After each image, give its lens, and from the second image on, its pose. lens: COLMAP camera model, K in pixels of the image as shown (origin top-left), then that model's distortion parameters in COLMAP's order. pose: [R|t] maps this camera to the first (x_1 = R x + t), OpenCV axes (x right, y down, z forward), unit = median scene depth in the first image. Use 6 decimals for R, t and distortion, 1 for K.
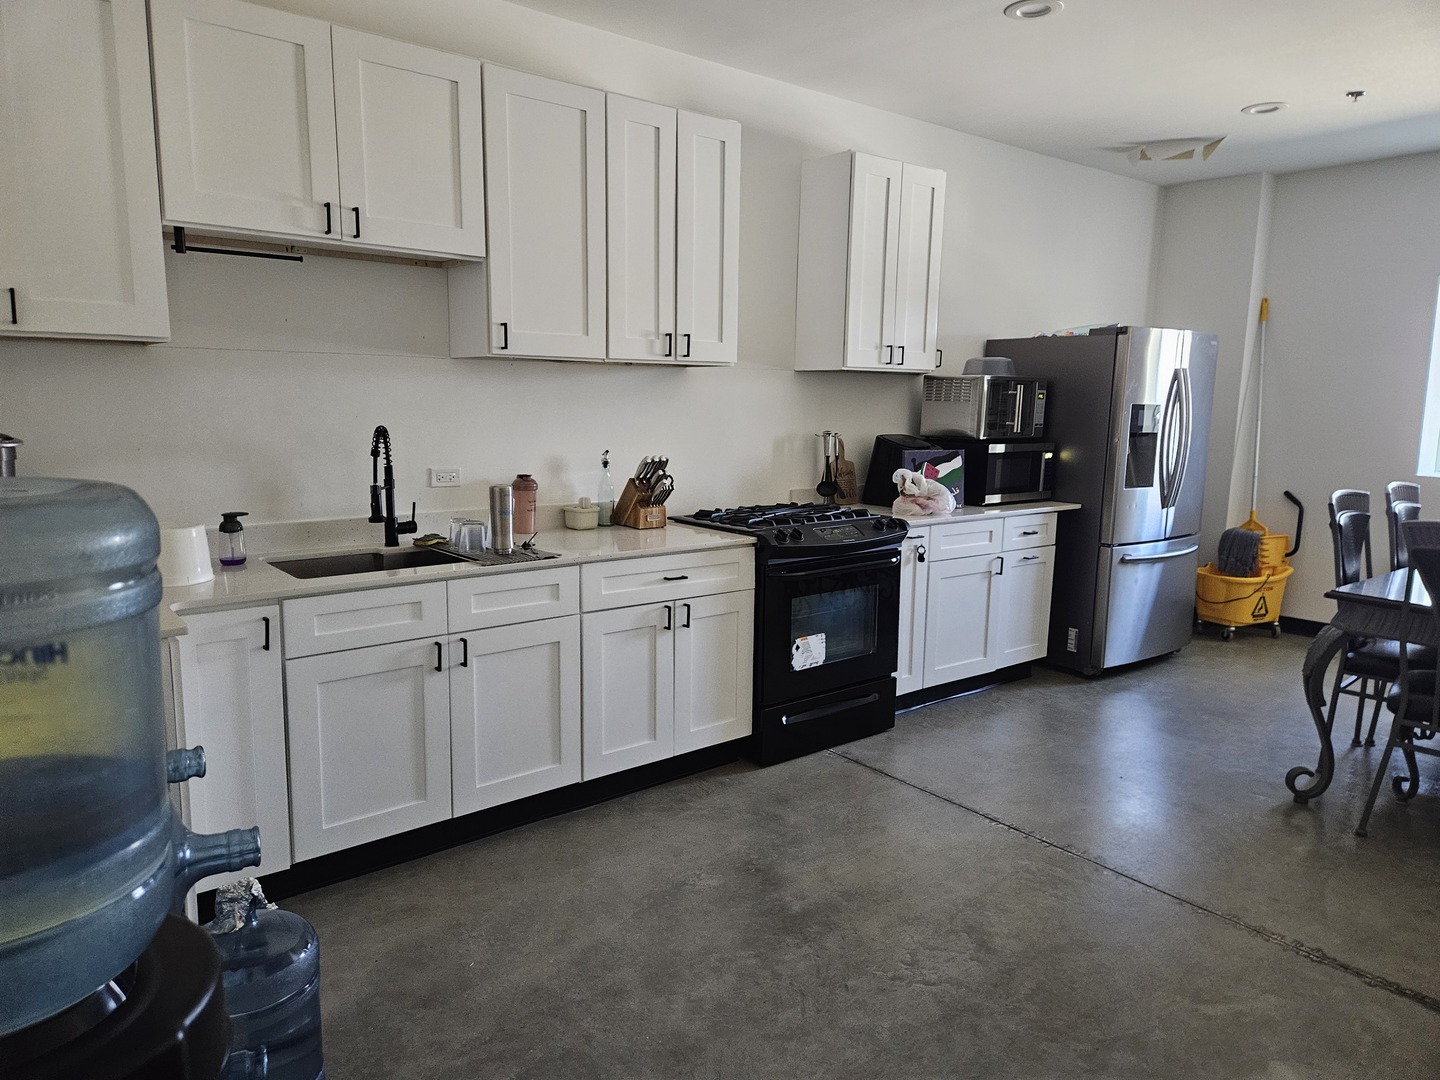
lens RADIAL K [[947.0, 0, 718.6], [0, 947.0, 537.3], [0, 0, 1]] dist [0.064766, -0.053543]
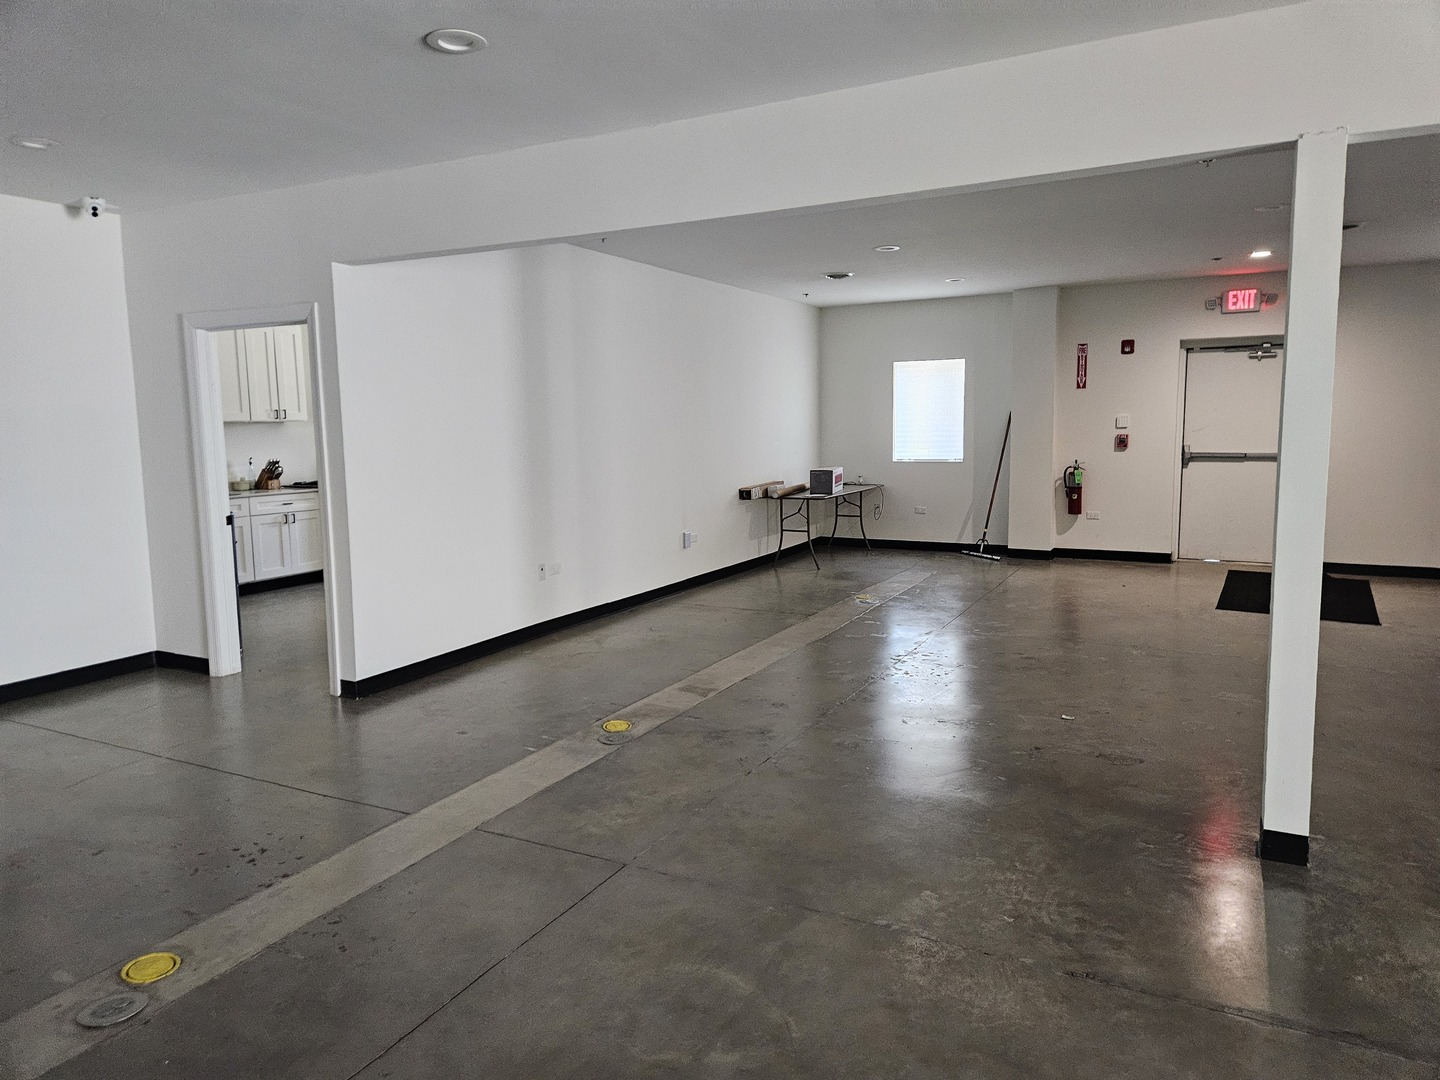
lens RADIAL K [[947.0, 0, 716.0], [0, 947.0, 534.9], [0, 0, 1]] dist [0.064766, -0.053543]
pose [[0.920344, -0.074619, 0.383927, 0.019426], [0.086219, 0.996191, -0.013065, 0.238950], [-0.381489, 0.045126, 0.923271, -1.702844]]
